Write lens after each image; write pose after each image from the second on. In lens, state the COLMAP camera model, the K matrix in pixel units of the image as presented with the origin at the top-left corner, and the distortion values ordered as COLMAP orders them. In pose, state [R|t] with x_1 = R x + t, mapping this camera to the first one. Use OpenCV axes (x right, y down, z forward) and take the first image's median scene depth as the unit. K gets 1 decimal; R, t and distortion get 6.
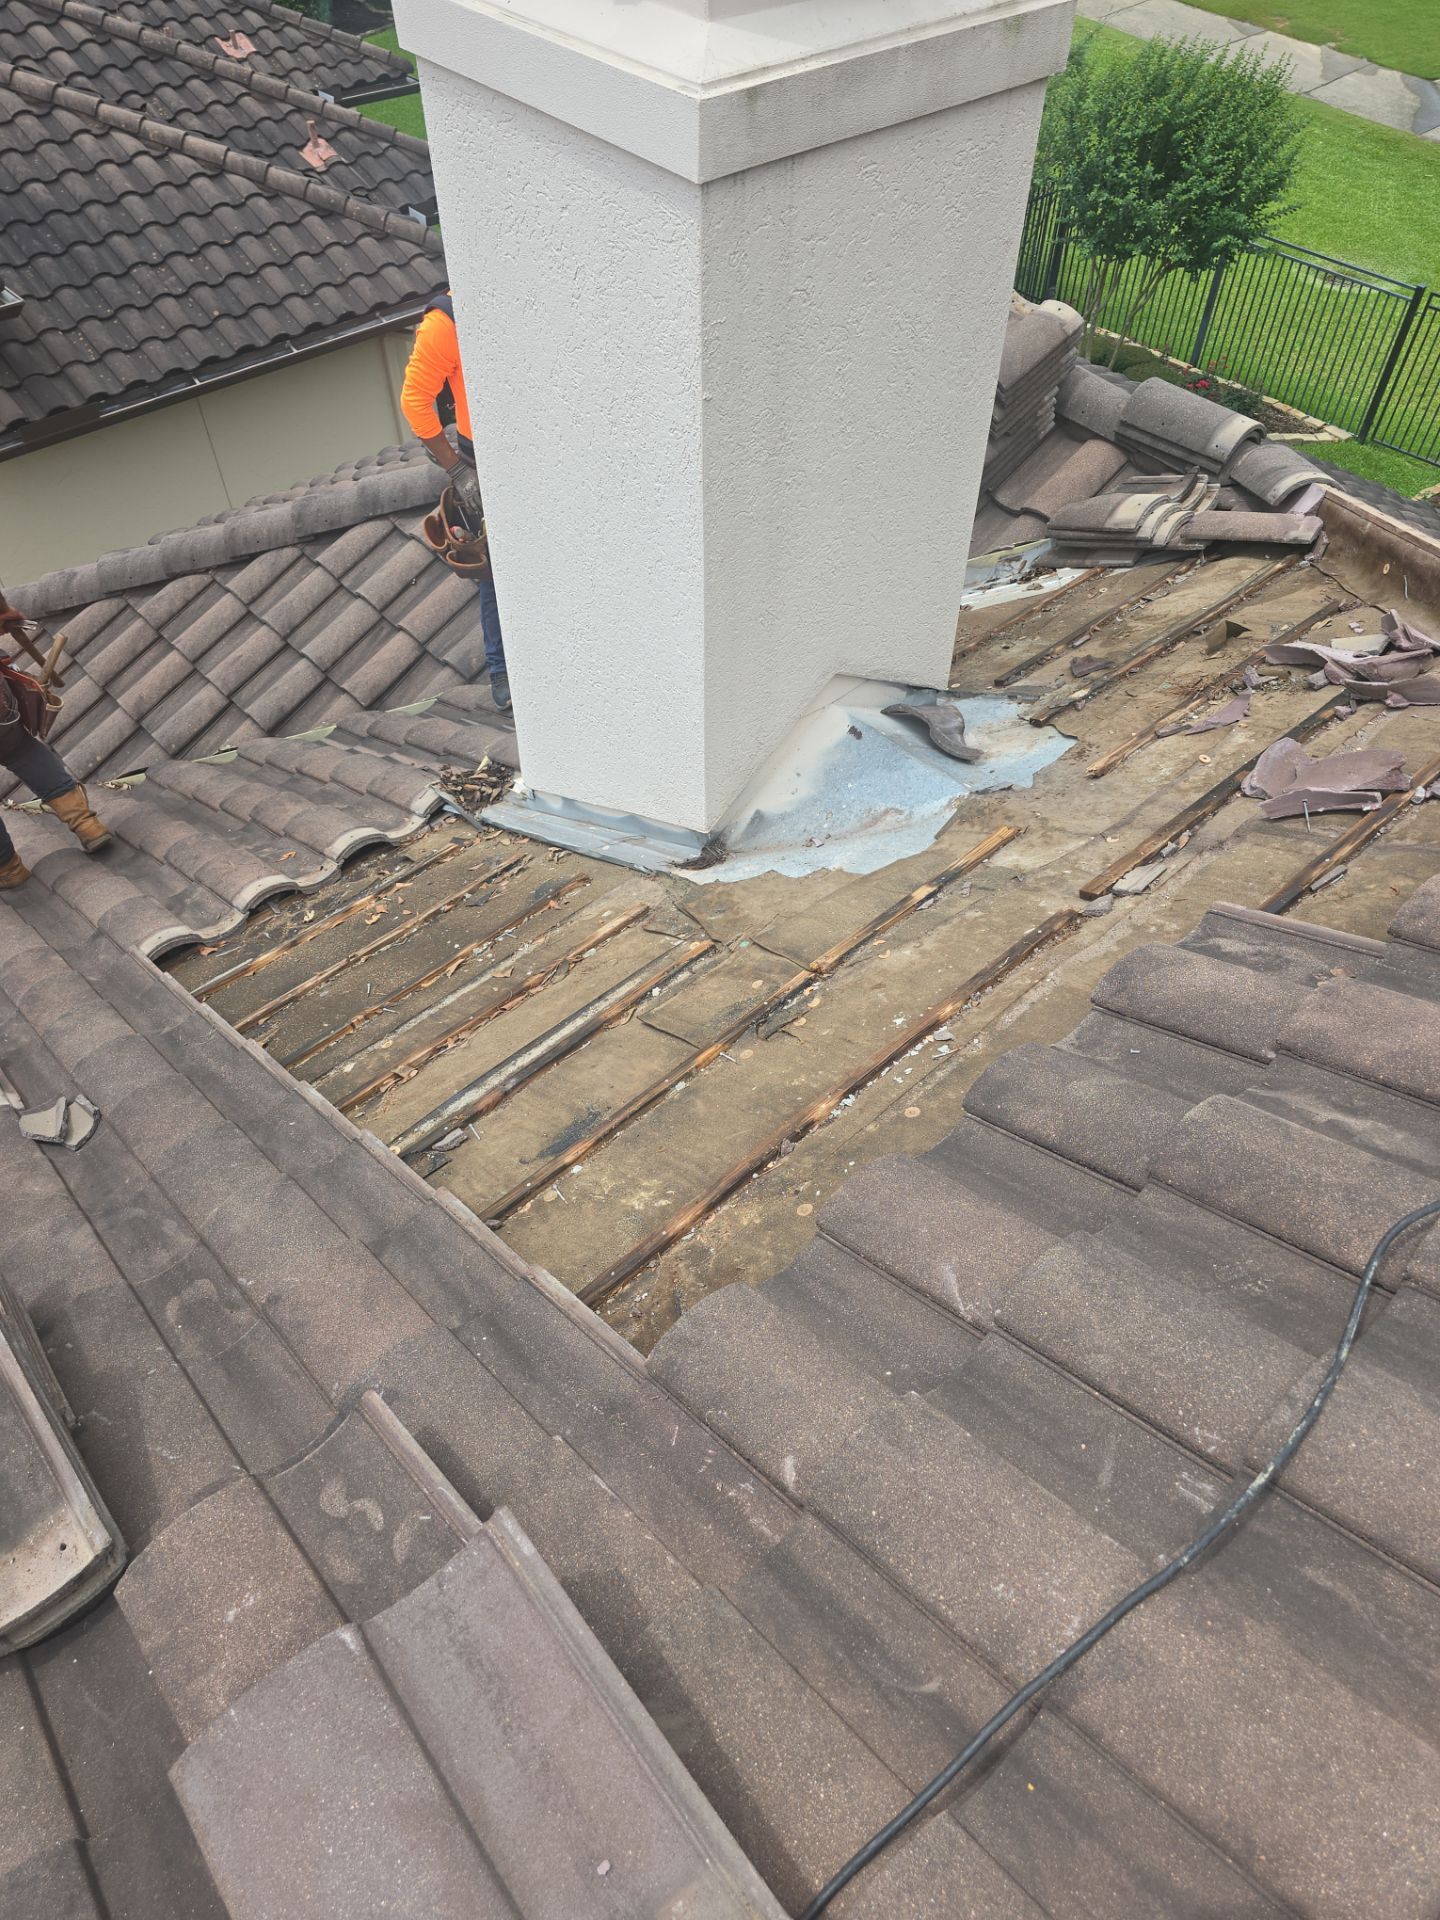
lens RADIAL K [[1303.4, 0, 724.2], [0, 1303.4, 953.3], [0, 0, 1]] dist [0.076148, -0.061723]
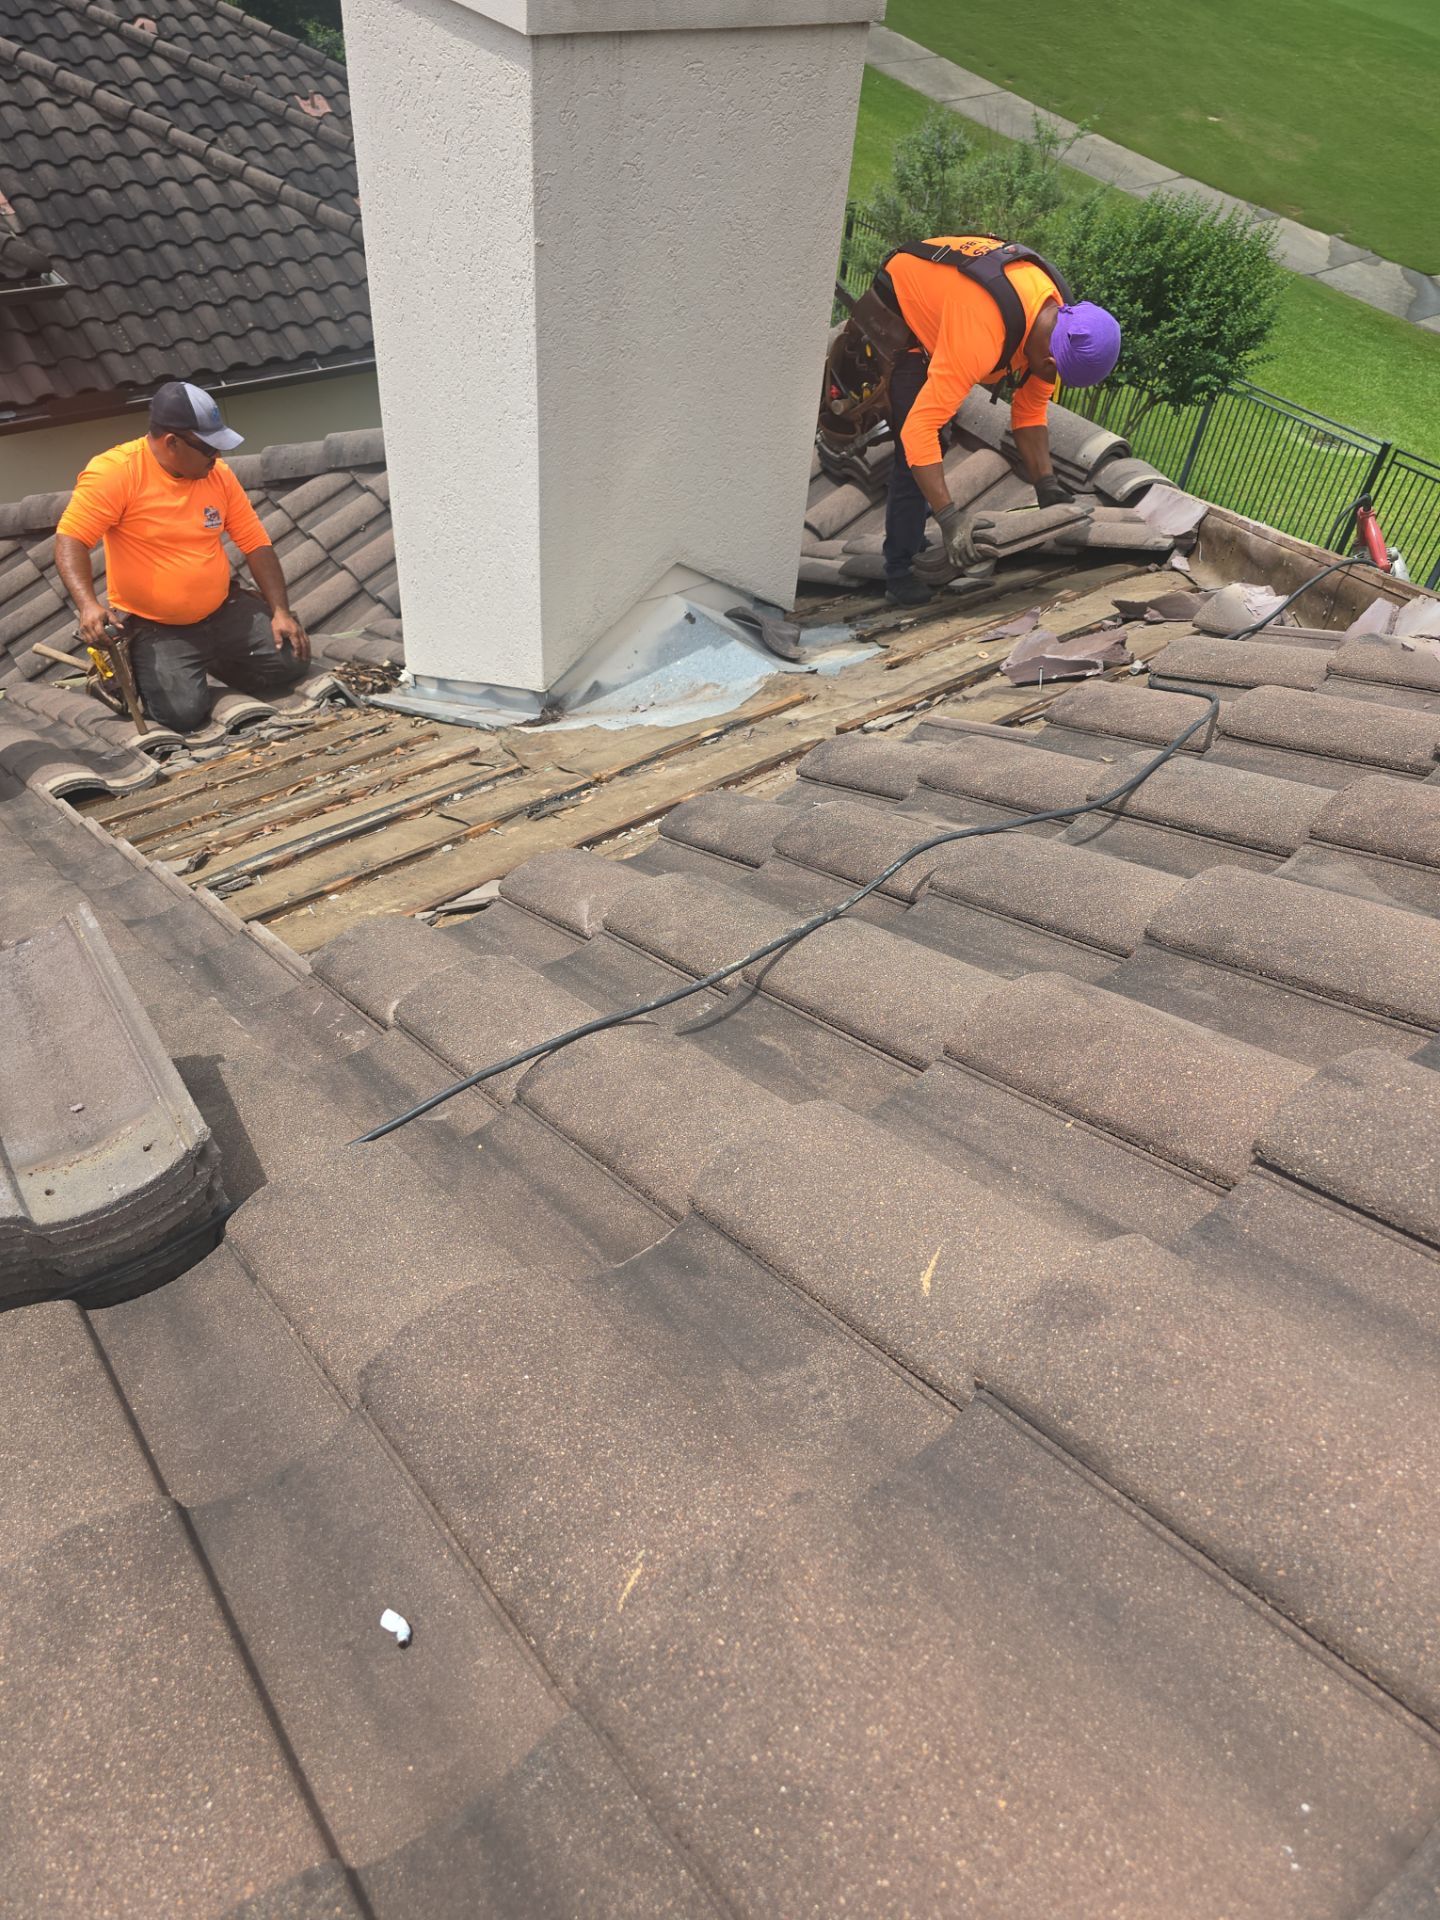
lens RADIAL K [[1289.6, 0, 725.8], [0, 1289.6, 956.9], [0, 0, 1]] dist [0.078710, -0.068993]
pose [[0.994189, 0.107540, 0.004835, 0.142368], [-0.106889, 0.991498, -0.074204, 0.173933], [-0.012774, 0.073256, 0.997231, -0.057864]]
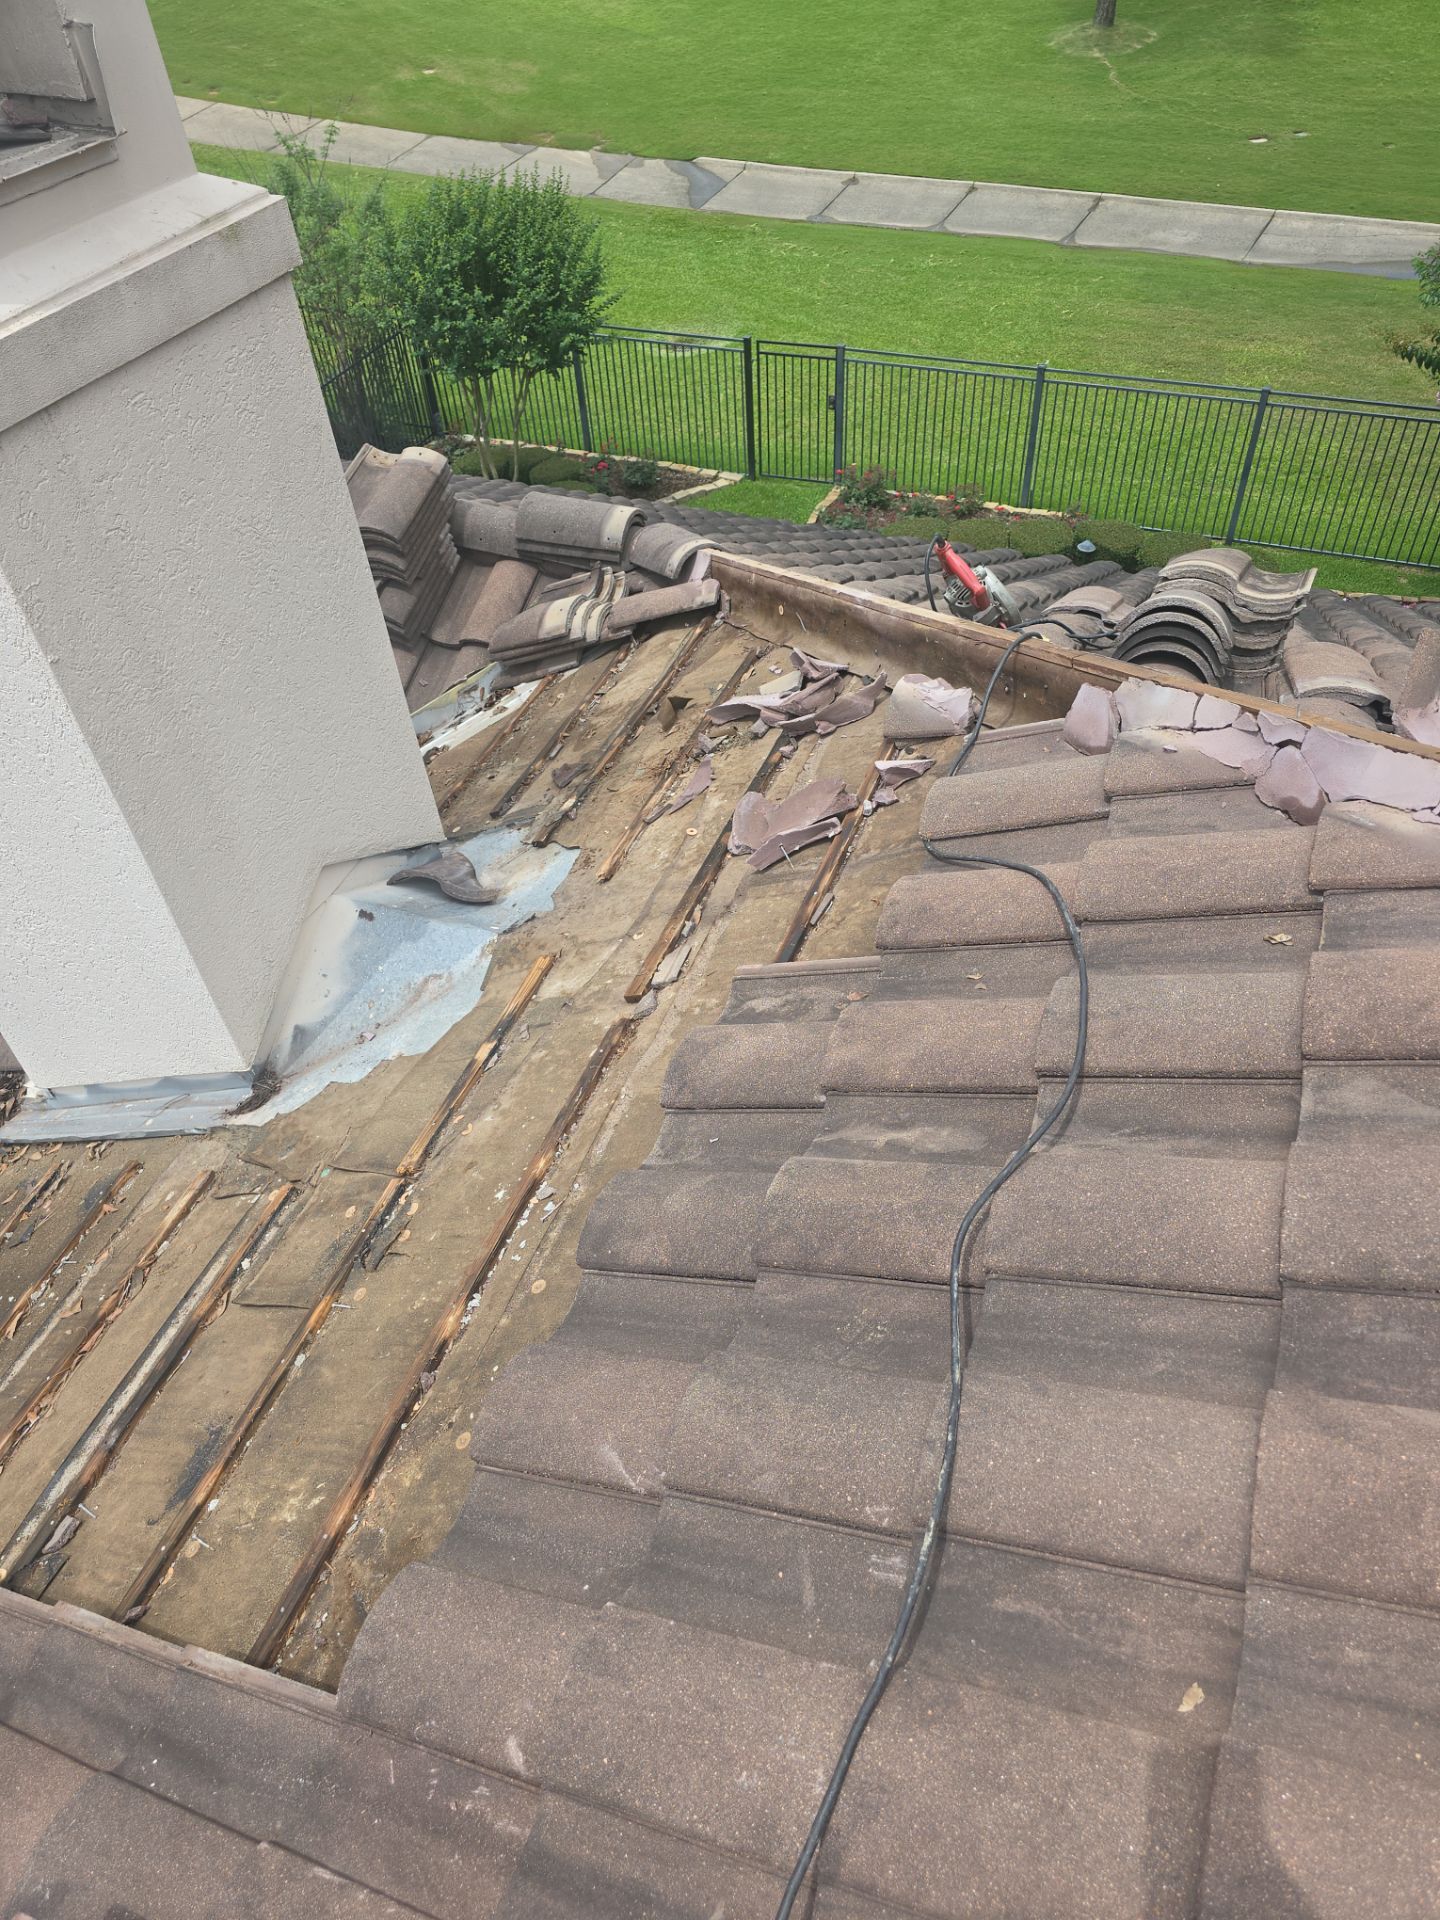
lens RADIAL K [[1303.4, 0, 724.2], [0, 1303.4, 953.3], [0, 0, 1]] dist [0.076148, -0.061723]
pose [[0.892546, -0.354989, 0.278108, 0.052167], [0.374851, 0.926871, -0.019931, -0.021893], [-0.250695, 0.122039, 0.960343, 0.003205]]
